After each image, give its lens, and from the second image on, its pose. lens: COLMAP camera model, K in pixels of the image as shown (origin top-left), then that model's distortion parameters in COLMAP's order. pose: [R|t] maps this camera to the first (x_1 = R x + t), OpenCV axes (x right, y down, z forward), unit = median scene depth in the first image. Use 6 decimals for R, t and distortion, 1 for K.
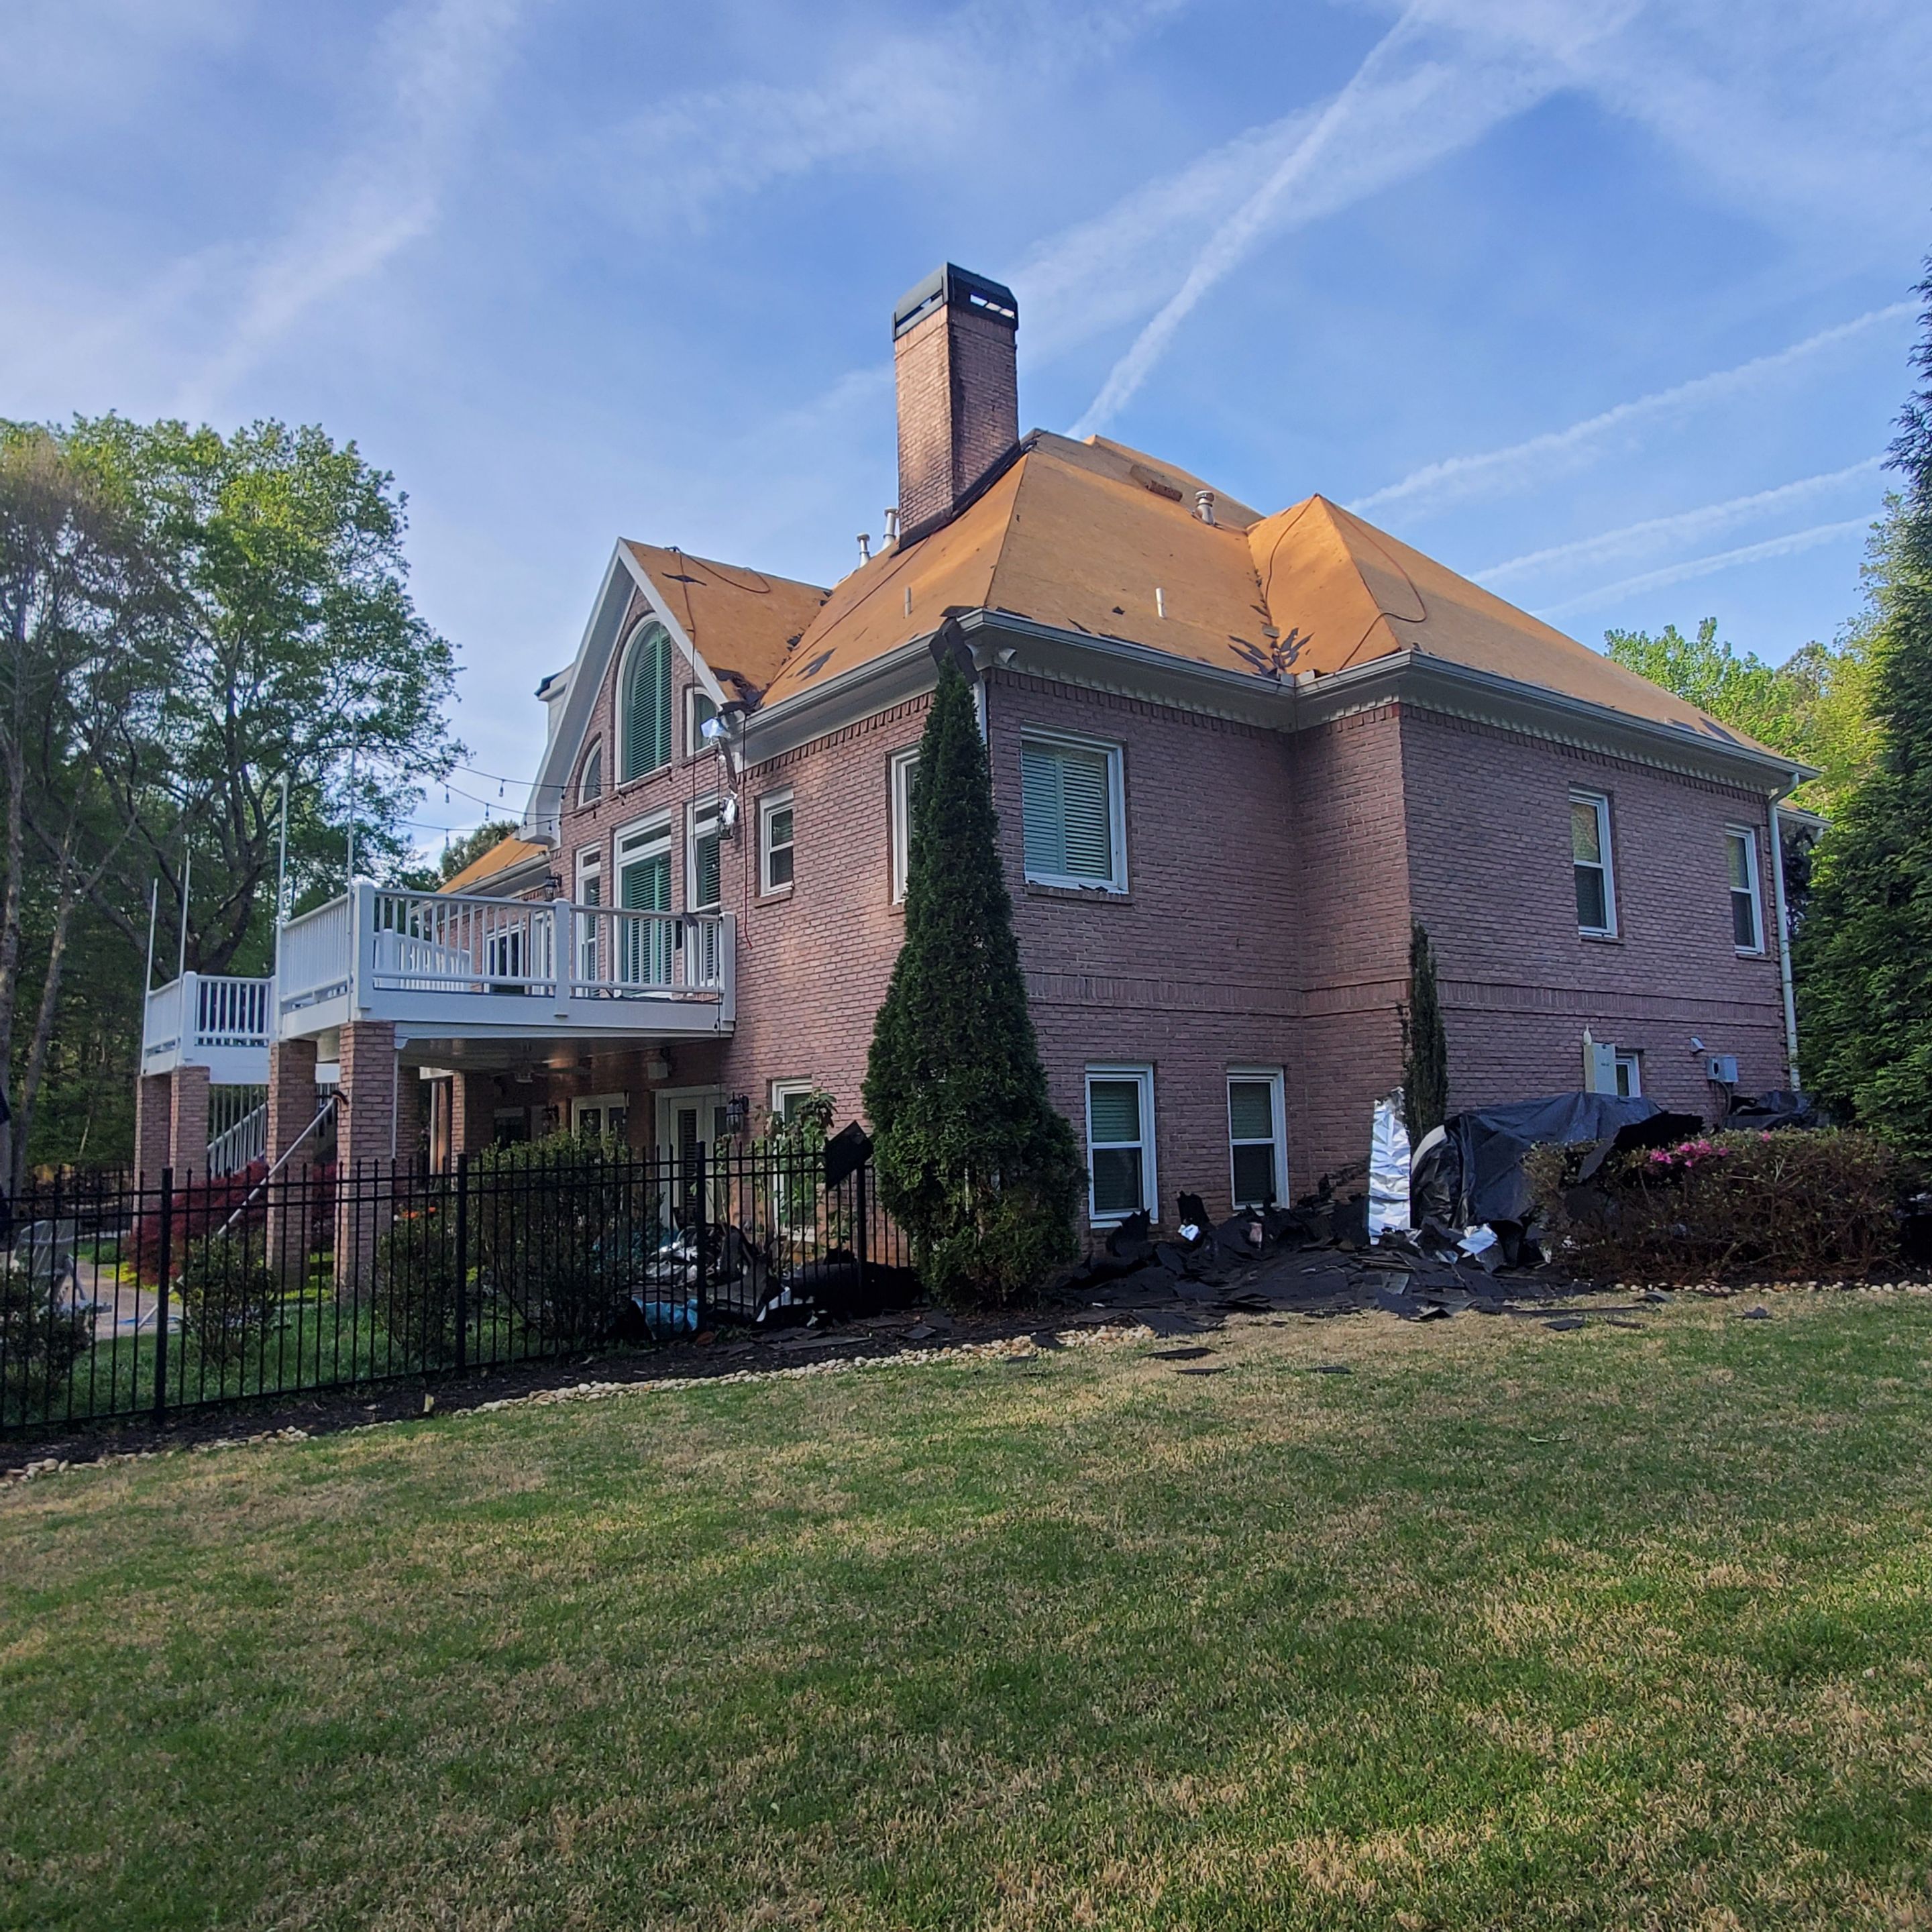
lens RADIAL K [[1504.8, 0, 942.5], [0, 1504.8, 966.9], [0, 0, 1]] dist [0.002954, -0.000321]
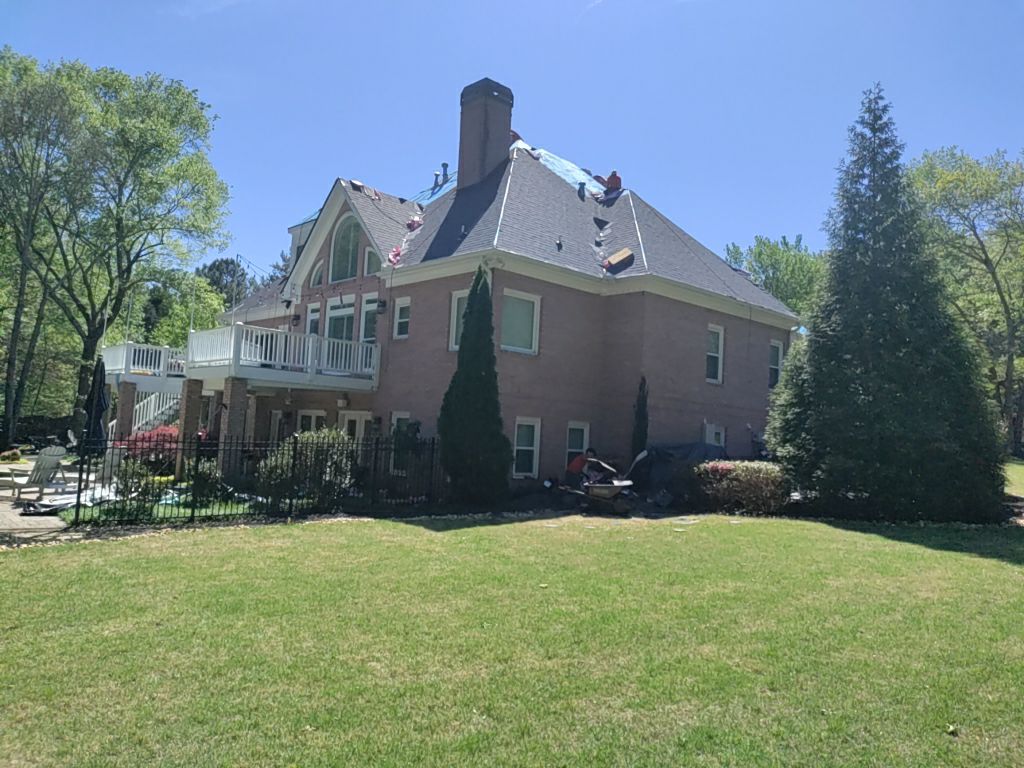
lens RADIAL K [[758.9, 0, 512.0], [0, 758.9, 384.0], [0, 0, 1]] dist [0.097767, -0.144093]
pose [[0.990818, 0.084883, 0.105232, -0.049954], [-0.089595, 0.995139, 0.040886, -0.040965], [-0.101250, -0.049939, 0.993607, -0.283994]]
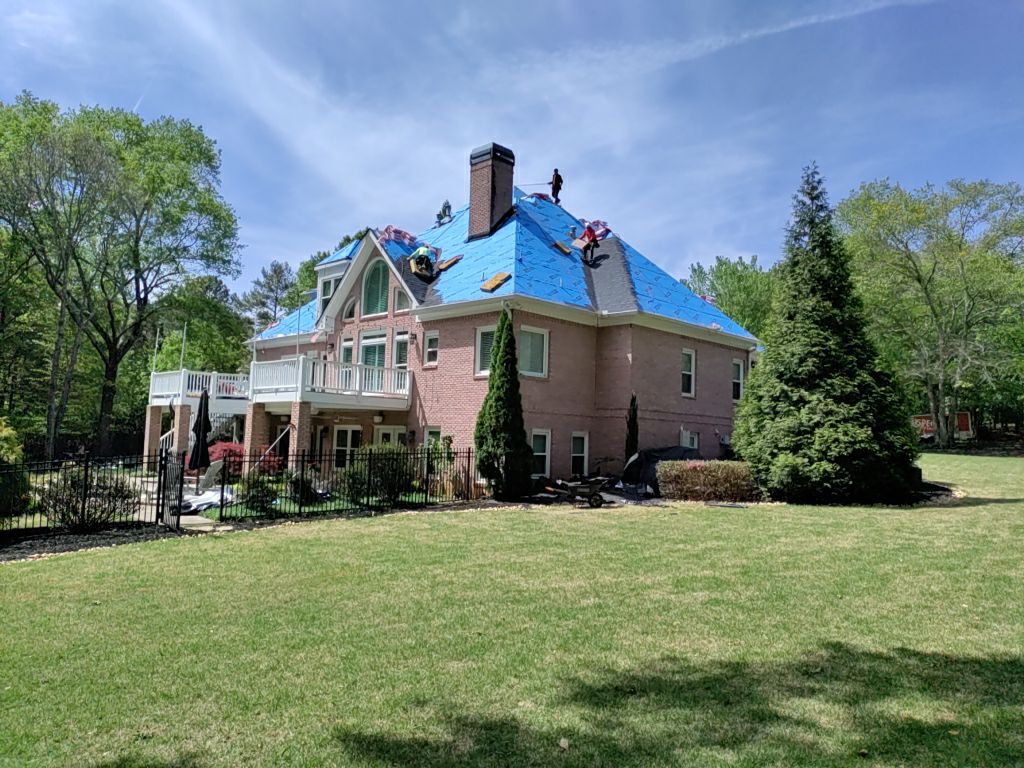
lens RADIAL K [[758.9, 0, 512.0], [0, 758.9, 384.0], [0, 0, 1]] dist [0.097767, -0.144093]
pose [[0.986210, 0.067896, 0.150927, -0.172350], [-0.073300, 0.996843, 0.030525, -0.068095], [-0.148378, -0.041167, 0.988073, -0.527768]]
